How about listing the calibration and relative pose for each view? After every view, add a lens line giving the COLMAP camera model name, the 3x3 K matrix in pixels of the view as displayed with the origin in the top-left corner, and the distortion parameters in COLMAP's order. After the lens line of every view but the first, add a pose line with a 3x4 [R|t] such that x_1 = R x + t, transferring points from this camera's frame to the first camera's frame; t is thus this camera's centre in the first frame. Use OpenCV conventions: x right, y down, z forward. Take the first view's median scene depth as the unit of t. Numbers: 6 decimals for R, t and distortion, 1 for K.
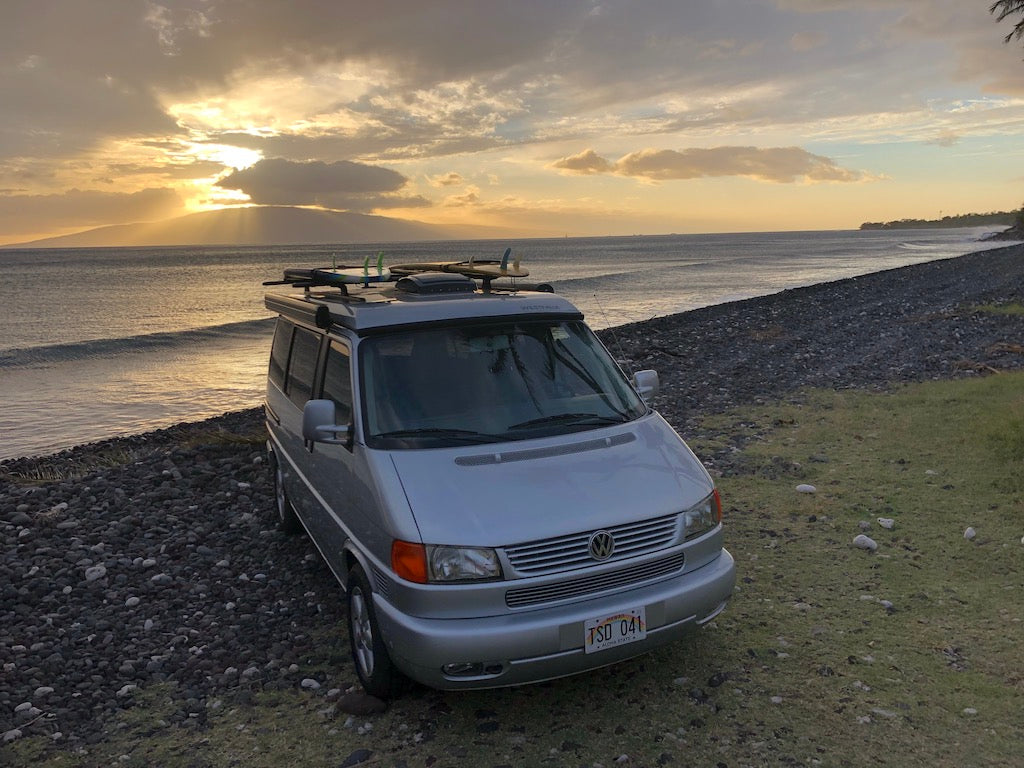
lens RADIAL K [[861.6, 0, 512.0], [0, 861.6, 384.0], [0, 0, 1]] dist [0.021032, -0.008830]
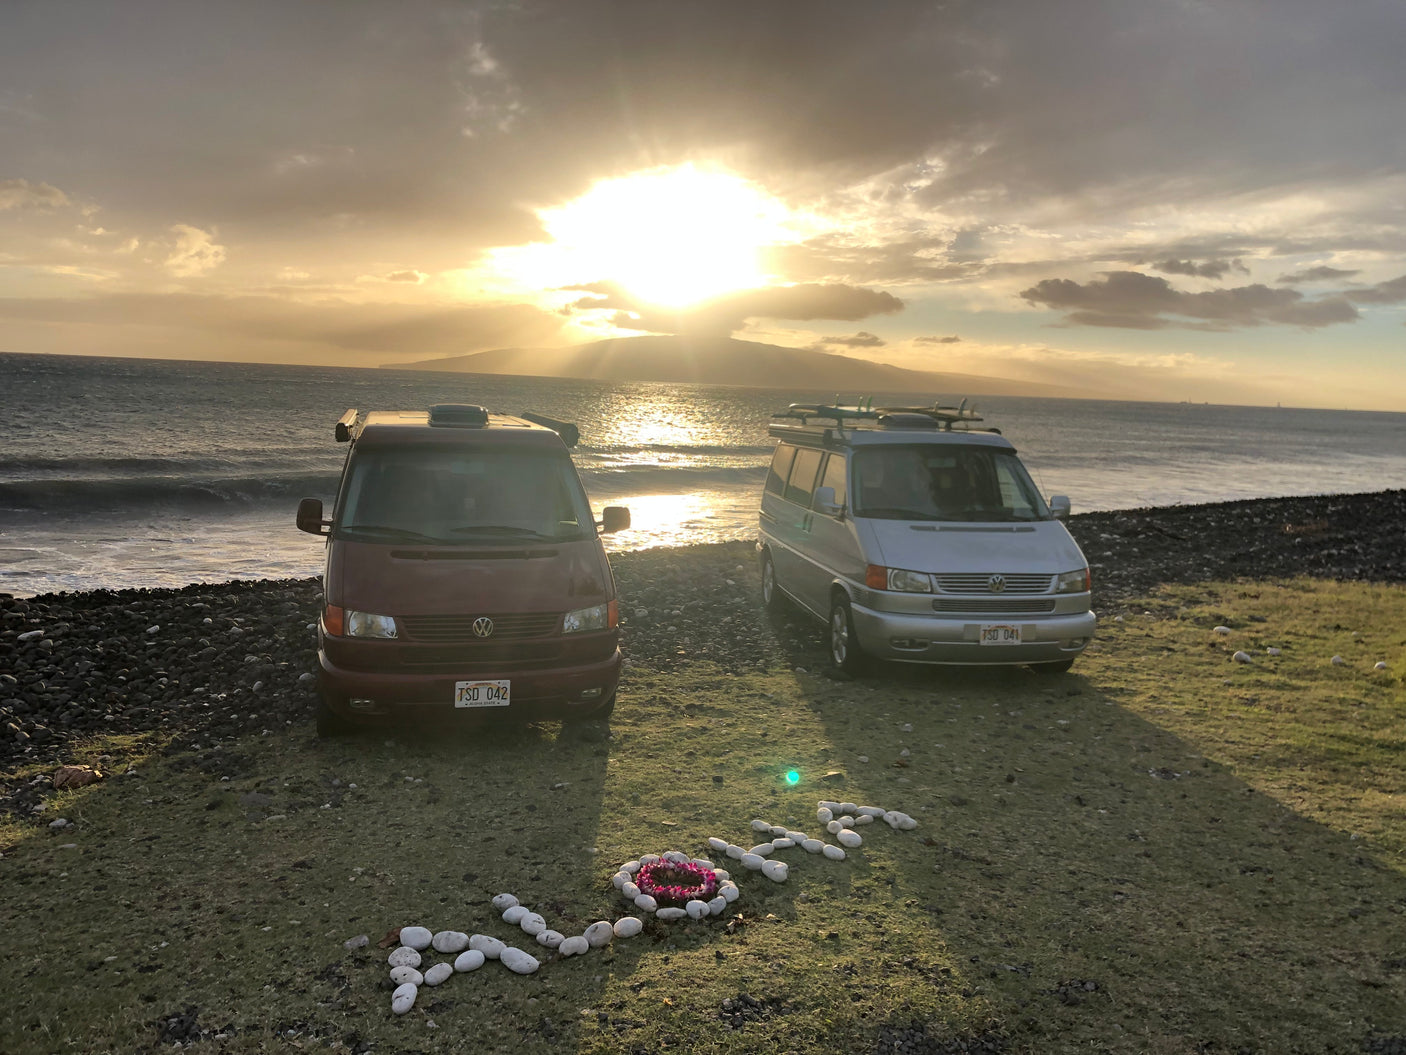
lens RADIAL K [[1183.0, 0, 703.0], [0, 1183.0, 527.5], [0, 0, 1]] dist [0.021032, -0.008830]
pose [[0.964107, 0.093735, -0.248419, 0.099395], [-0.105740, 0.993763, -0.035402, 0.192646], [0.243551, 0.060399, 0.968005, -1.121055]]
